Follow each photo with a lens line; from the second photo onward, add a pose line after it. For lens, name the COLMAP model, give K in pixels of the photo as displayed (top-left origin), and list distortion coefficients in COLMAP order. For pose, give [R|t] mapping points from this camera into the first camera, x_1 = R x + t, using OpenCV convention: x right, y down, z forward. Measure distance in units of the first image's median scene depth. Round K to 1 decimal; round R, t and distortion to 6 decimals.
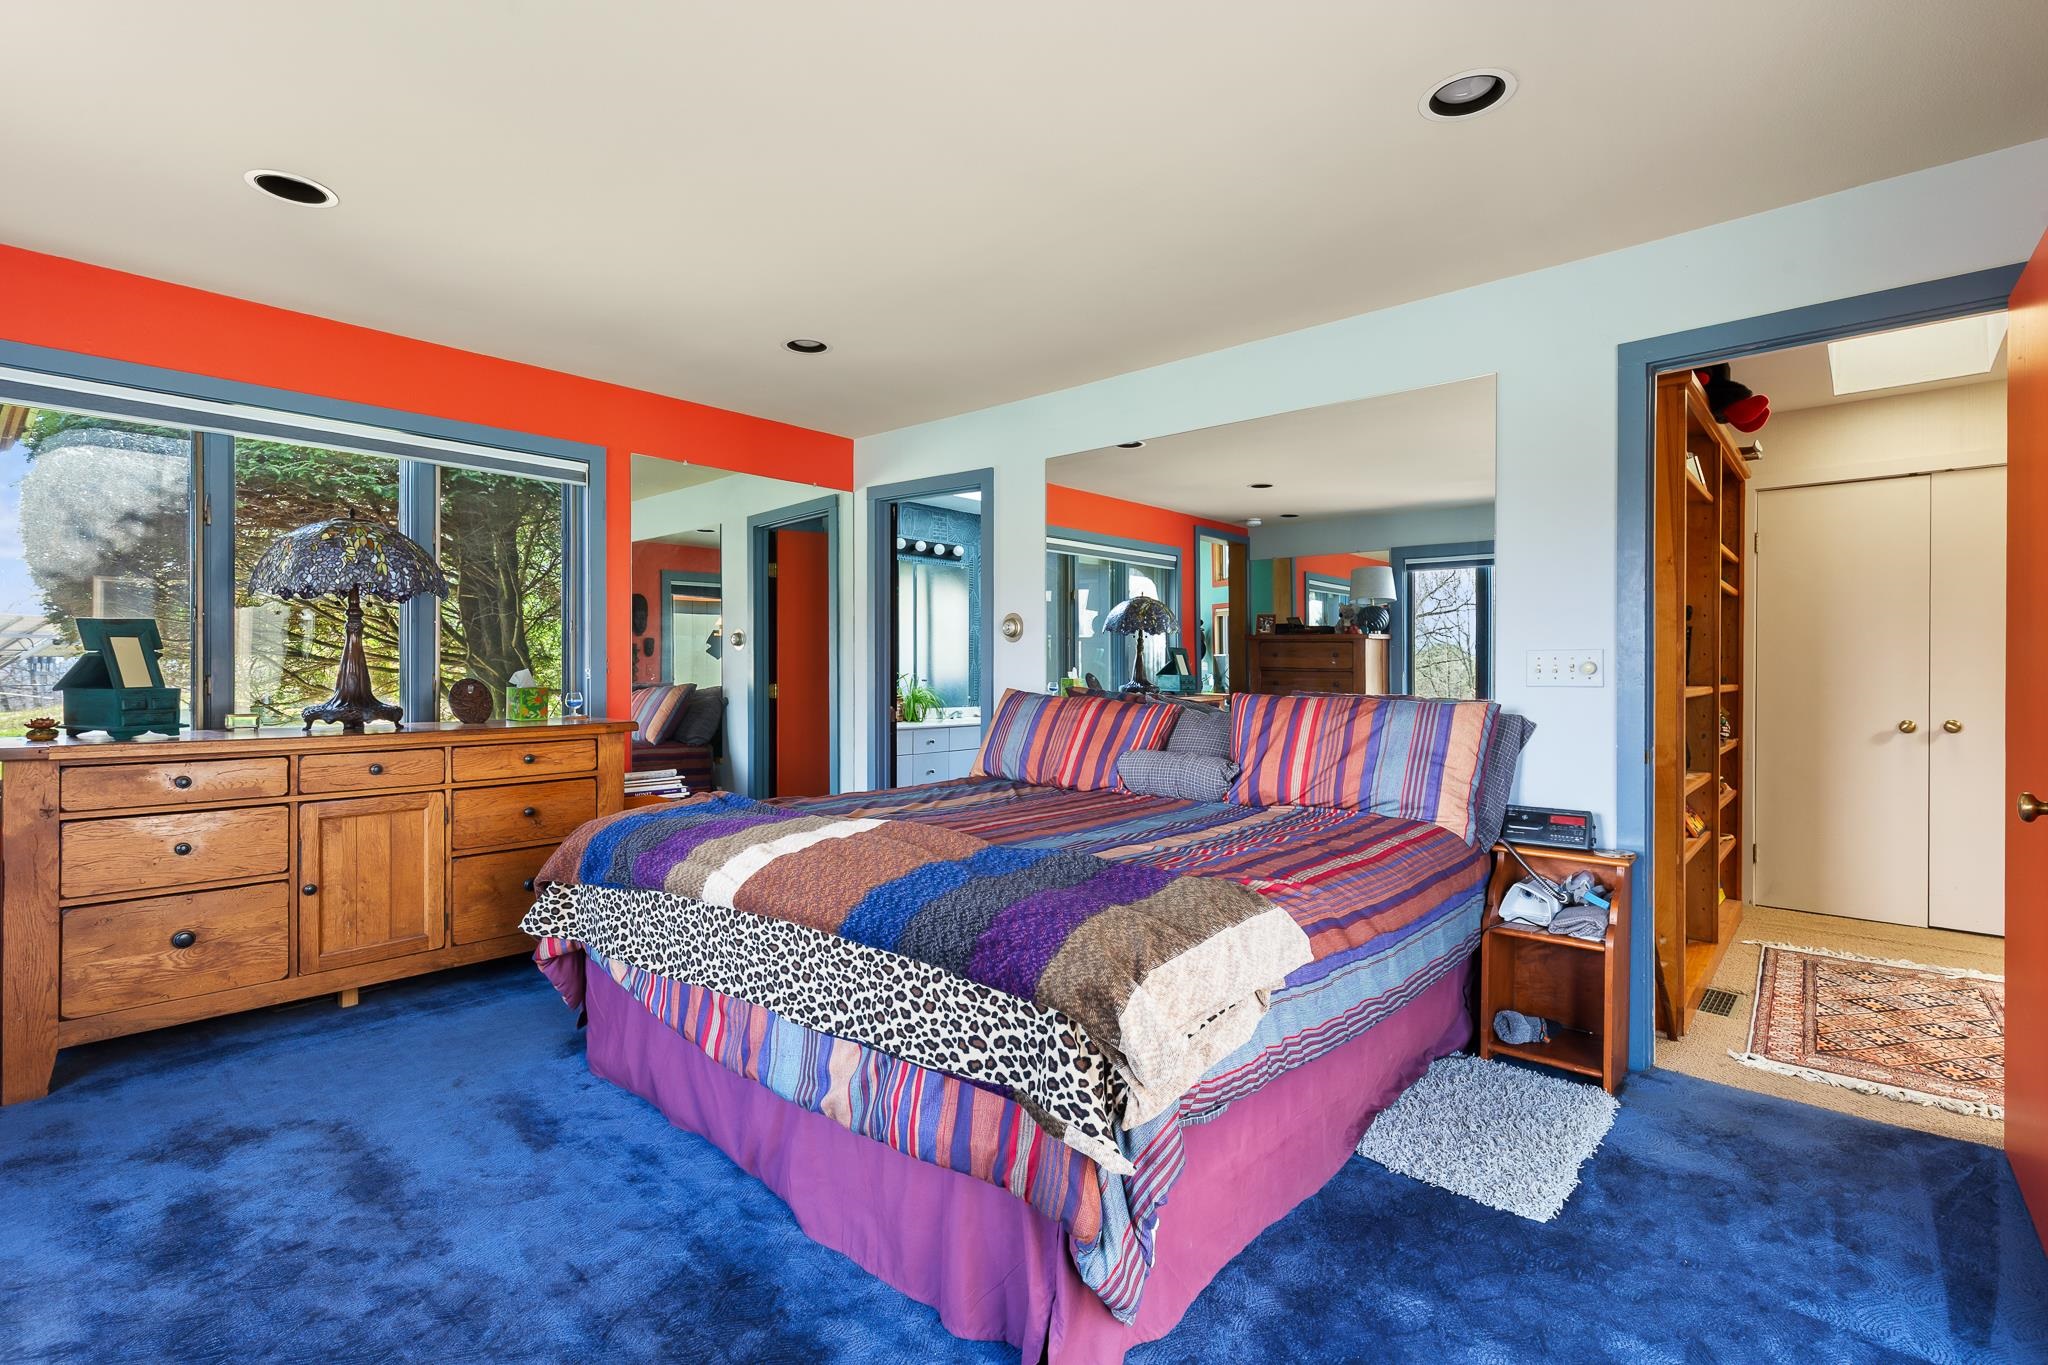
lens RADIAL K [[940.4, 0, 1024.5], [0, 940.4, 675.8], [0, 0, 1]] dist [0.009424, -0.000891]
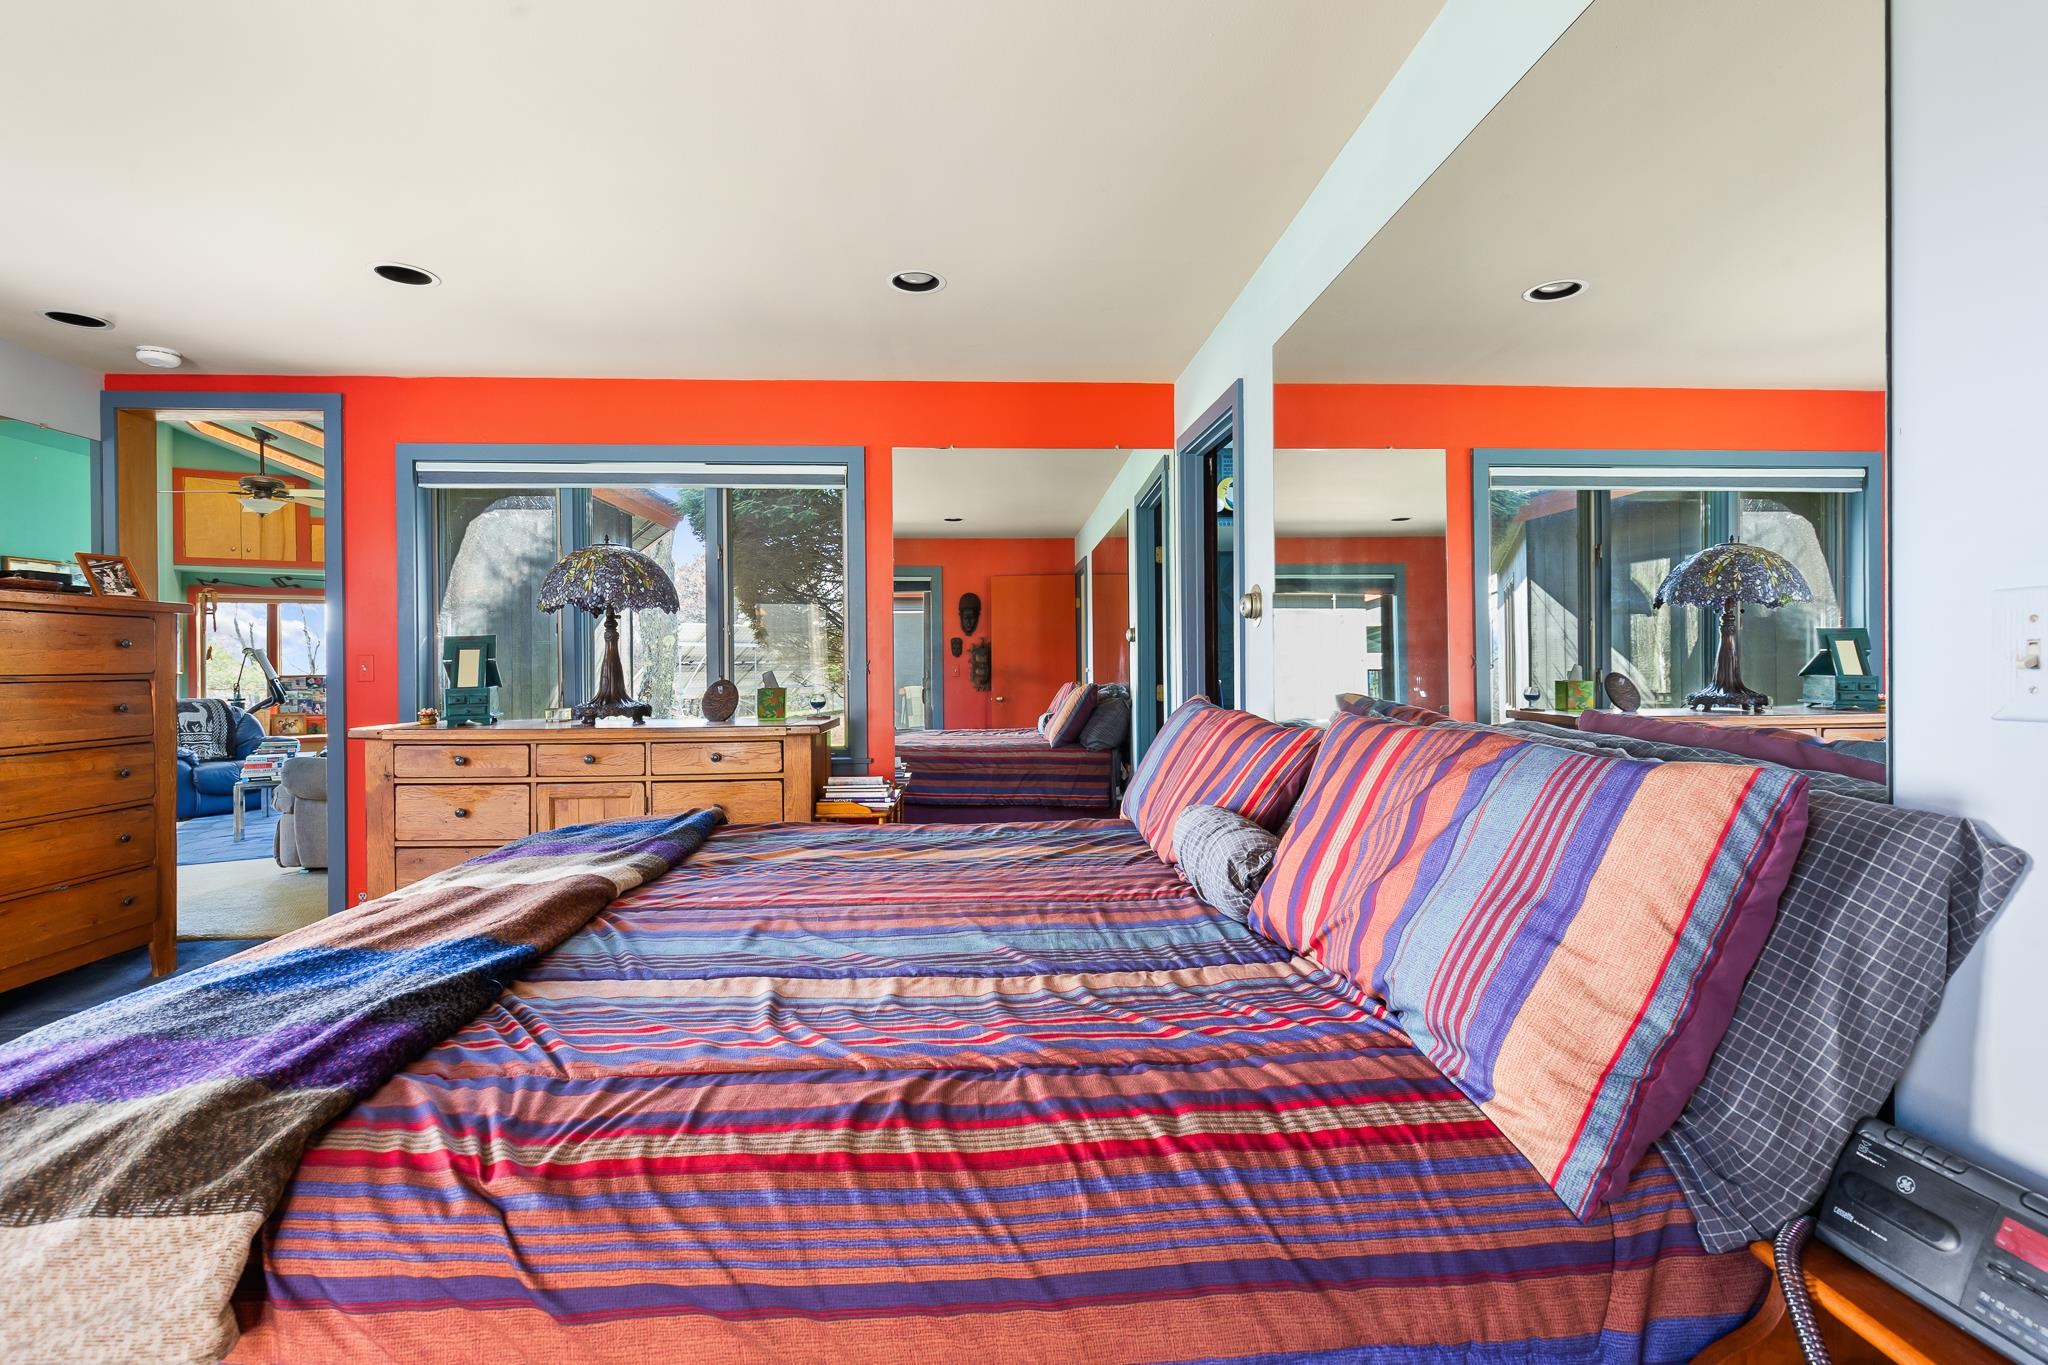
lens RADIAL K [[940.4, 0, 1023.5], [0, 940.4, 675.7], [0, 0, 1]] dist [0.009424, -0.000891]
pose [[0.704087, -0.001333, -0.710113, 0.514350], [0.003428, 0.999993, 0.001522, -0.003036], [0.710106, -0.003506, 0.704086, 0.577916]]
